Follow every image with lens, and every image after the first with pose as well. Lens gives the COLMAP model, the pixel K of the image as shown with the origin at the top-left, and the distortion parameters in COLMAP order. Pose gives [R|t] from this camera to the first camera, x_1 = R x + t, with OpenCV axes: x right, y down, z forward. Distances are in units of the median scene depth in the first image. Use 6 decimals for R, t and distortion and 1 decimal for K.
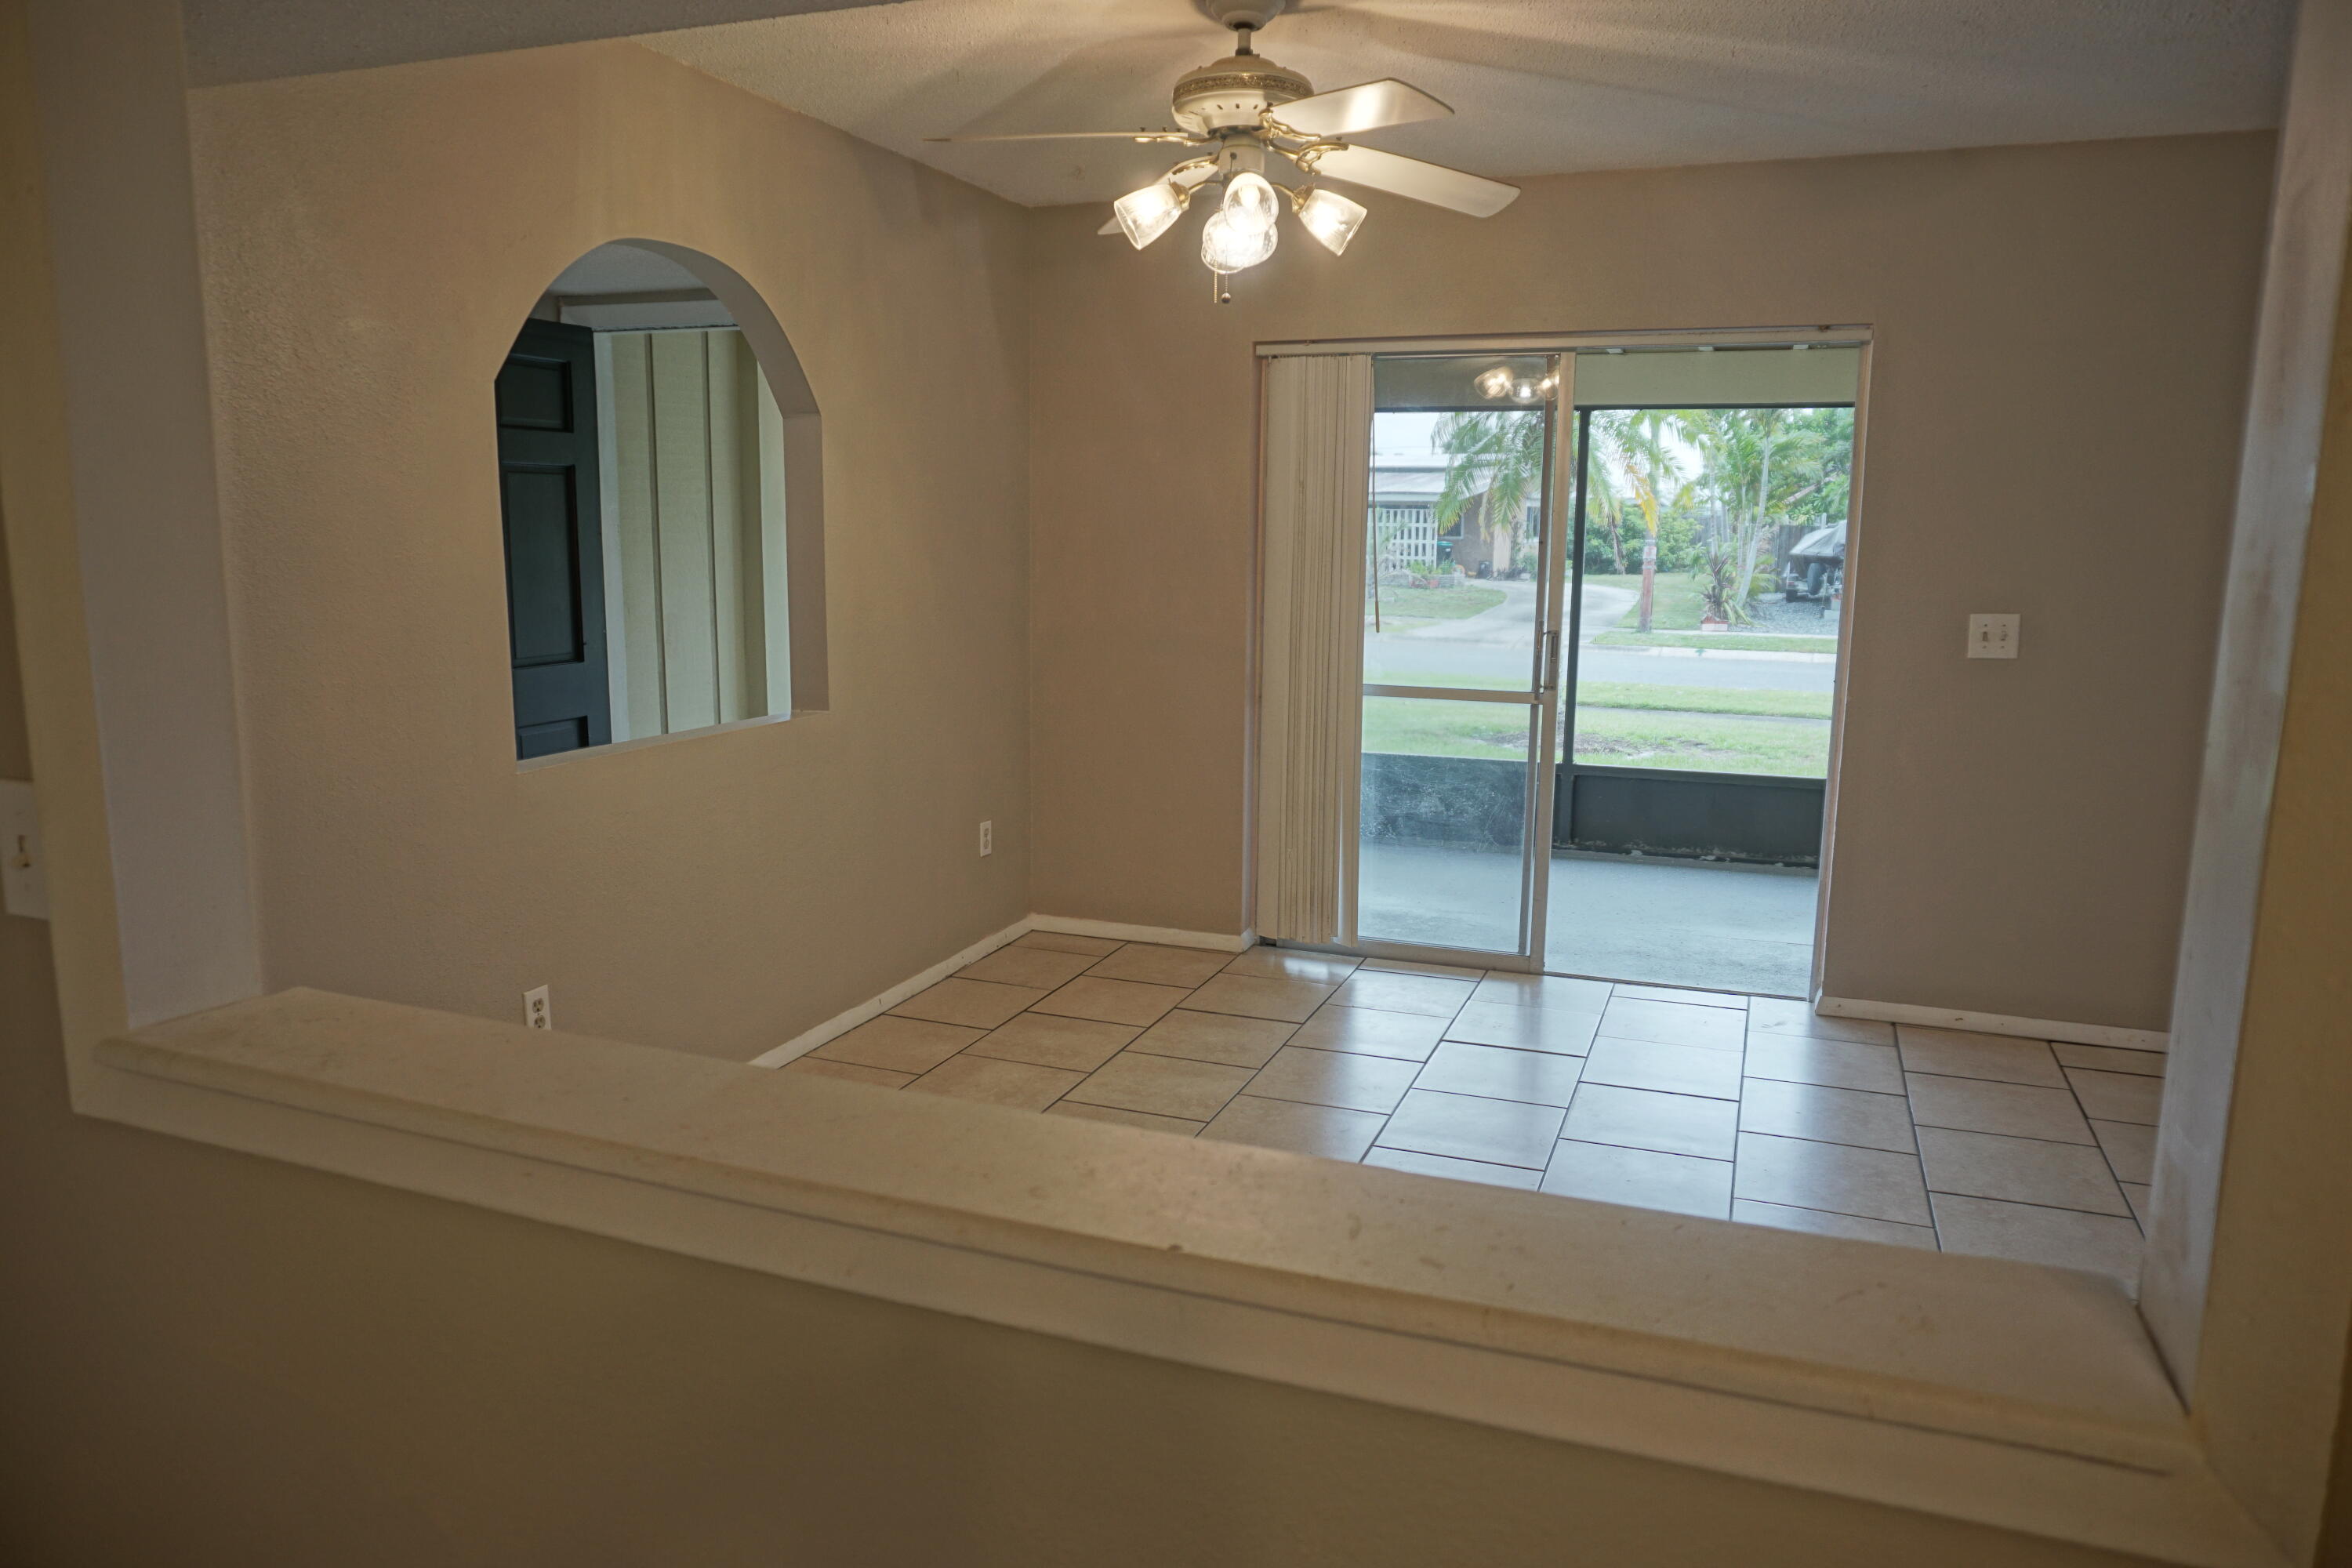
lens RADIAL K [[1558.8, 0, 1172.7], [0, 1558.8, 766.8], [0, 0, 1]] dist [-0.045012, 0.034602]
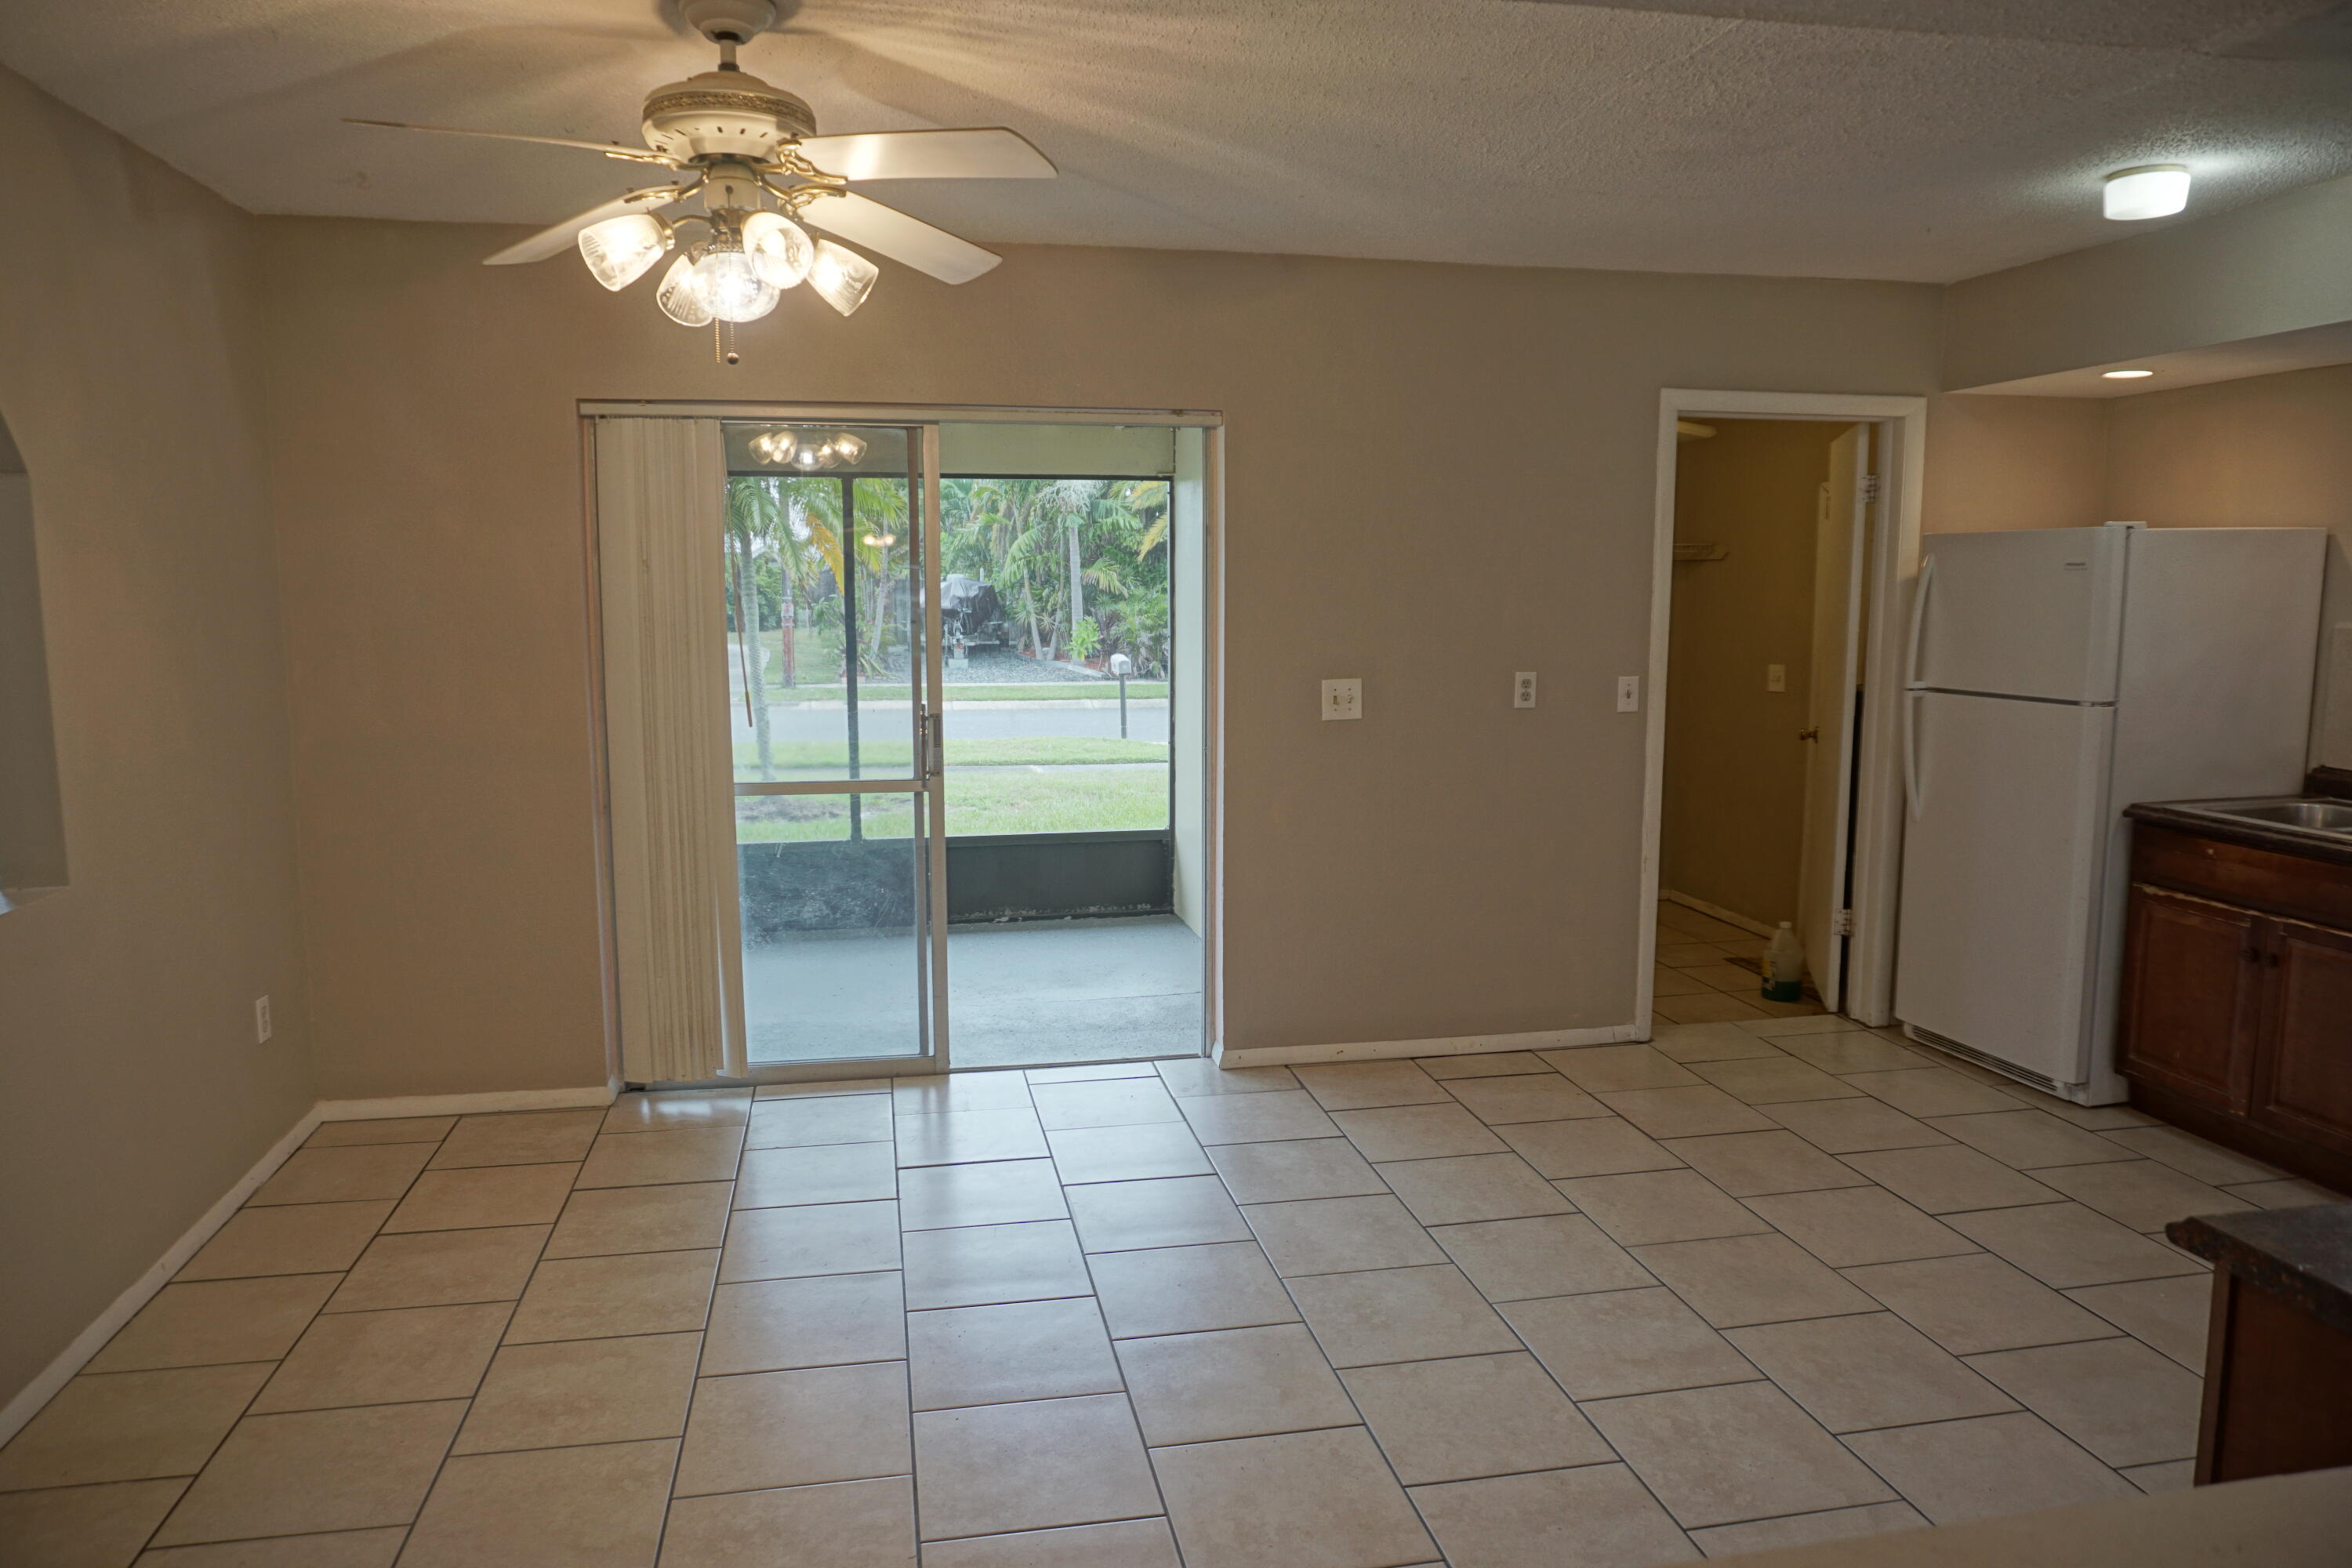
lens RADIAL K [[1558.8, 0, 1156.5], [0, 1558.8, 775.8], [0, 0, 1]] dist [-0.045012, 0.034602]
pose [[0.849748, -0.074695, 0.521870, -0.137120], [0.089431, 0.995988, -0.003063, -0.033262], [-0.519548, 0.049274, 0.853019, 0.110463]]
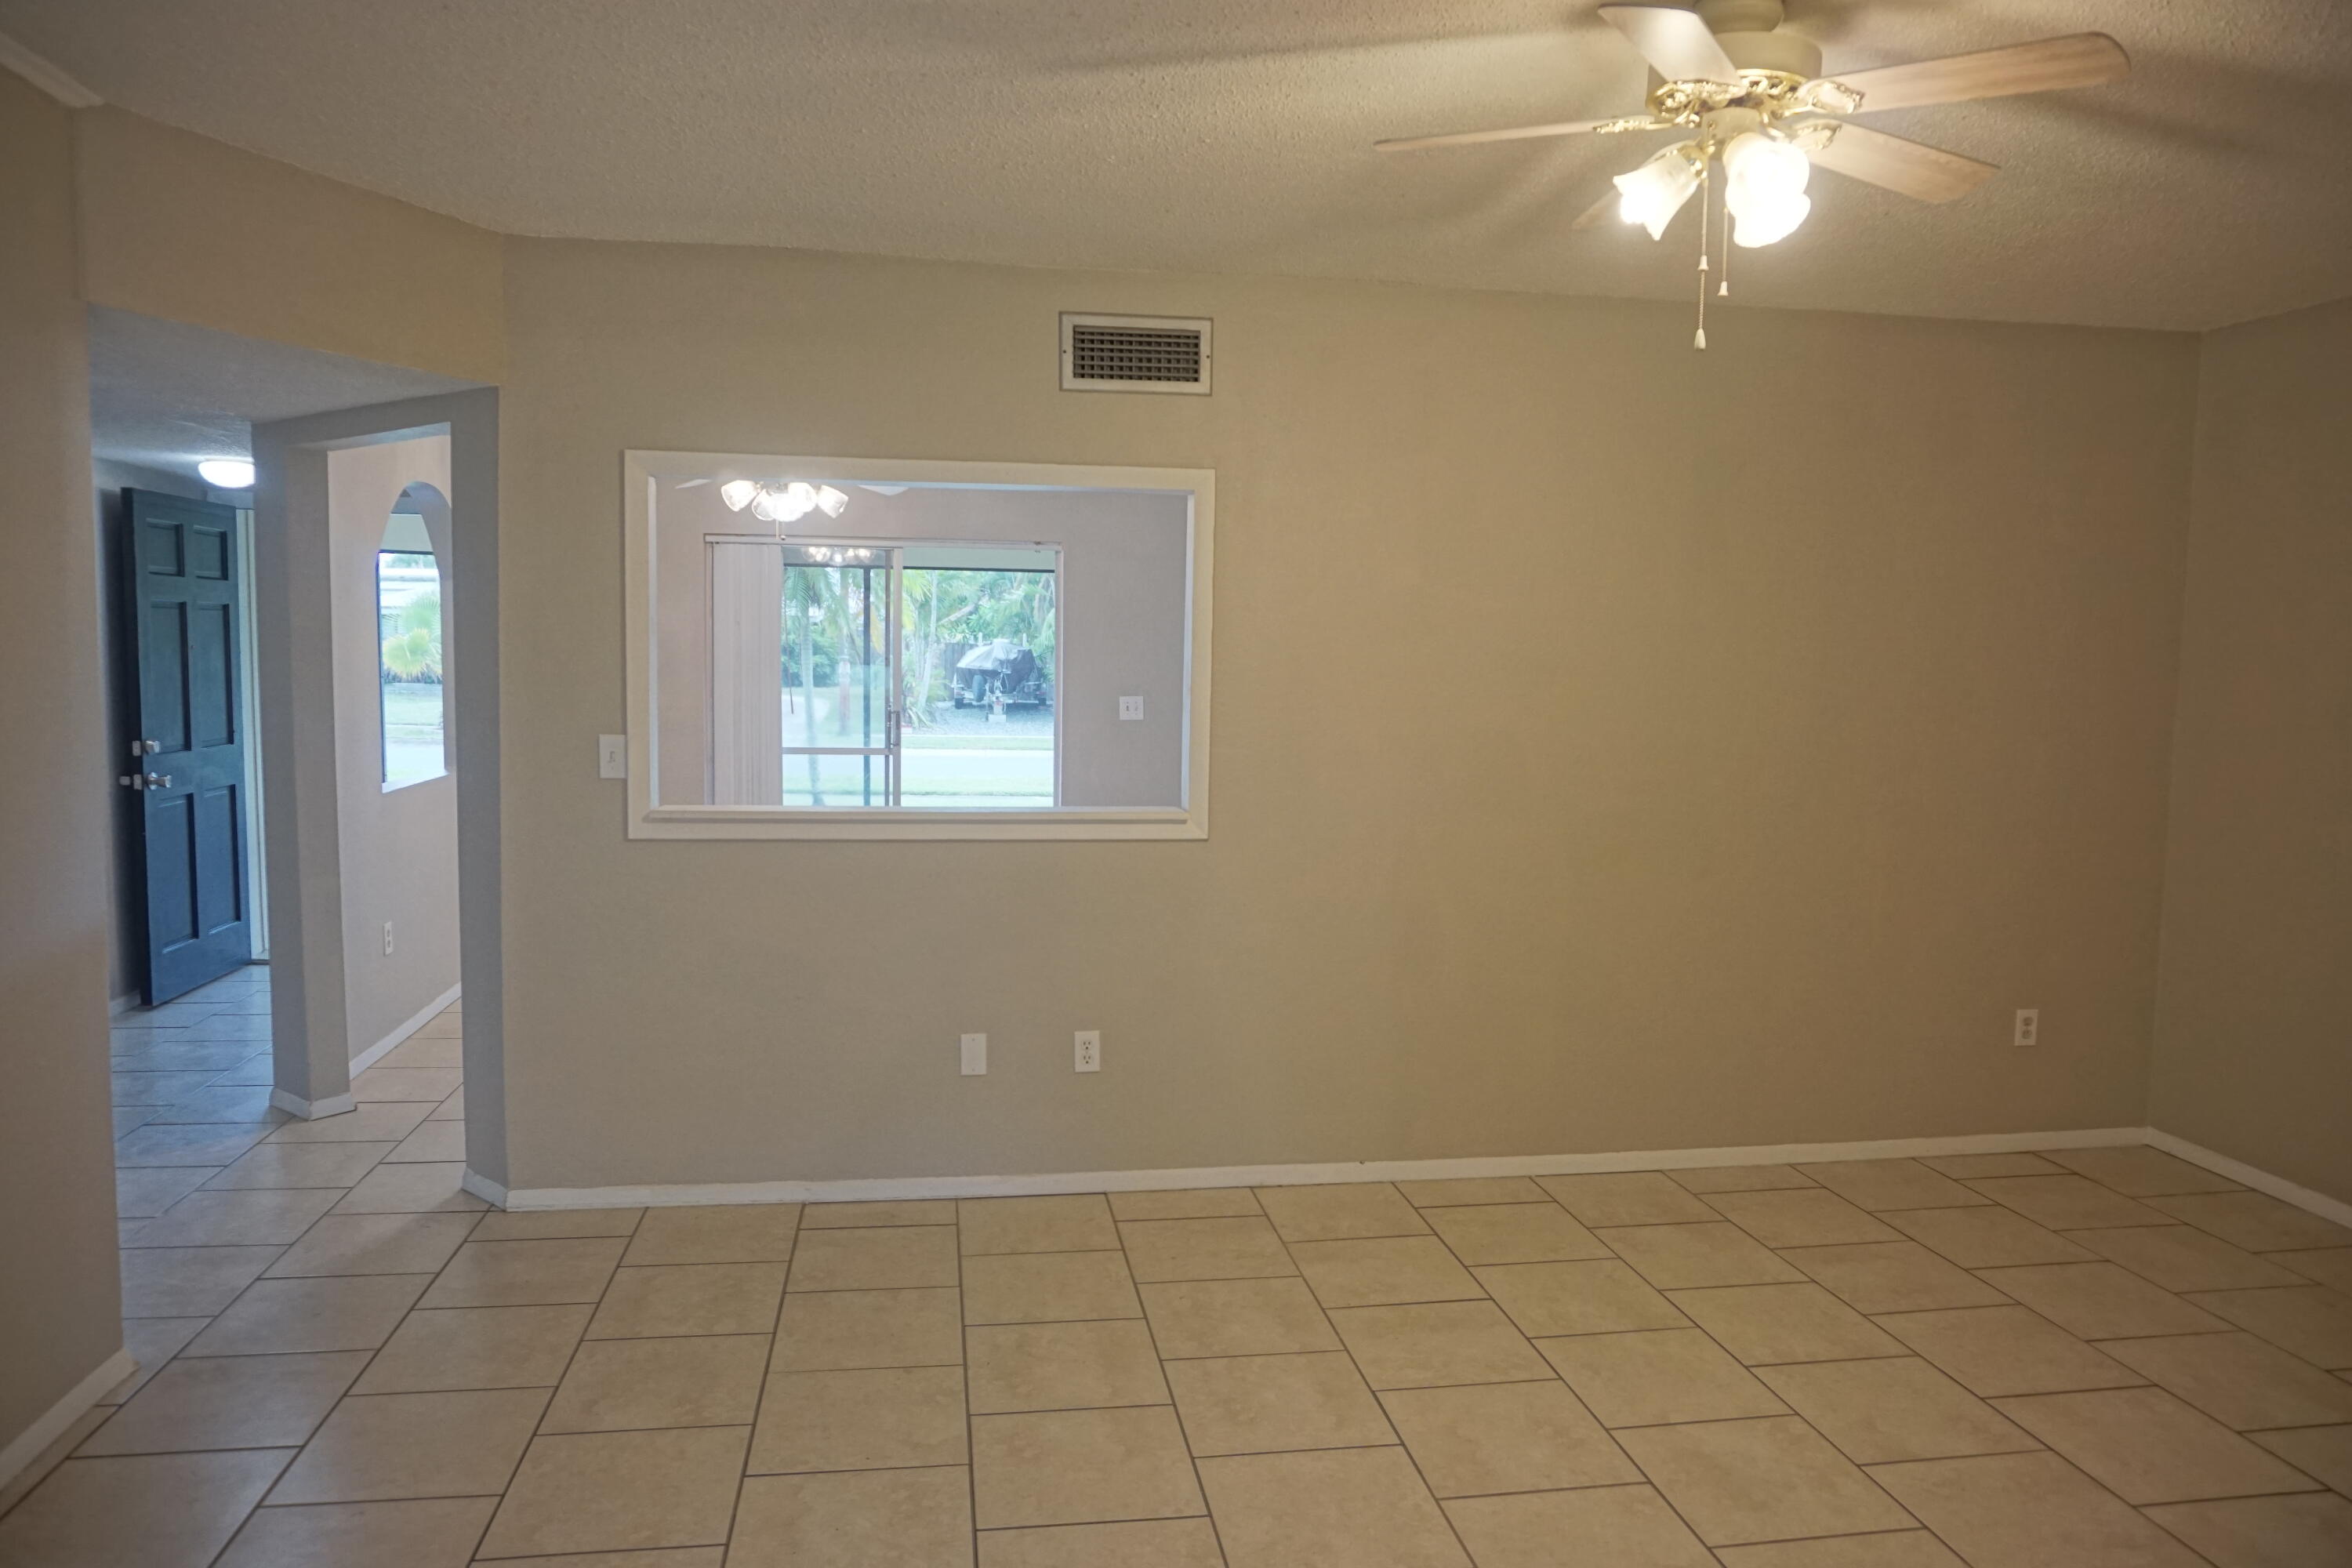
lens RADIAL K [[1558.8, 0, 1173.7], [0, 1558.8, 777.9], [0, 0, 1]] dist [-0.045012, 0.034602]
pose [[0.864991, -0.036167, 0.500483, -0.331586], [0.069216, 0.996465, -0.047618, 0.082455], [-0.496991, 0.075830, 0.864436, -0.581163]]
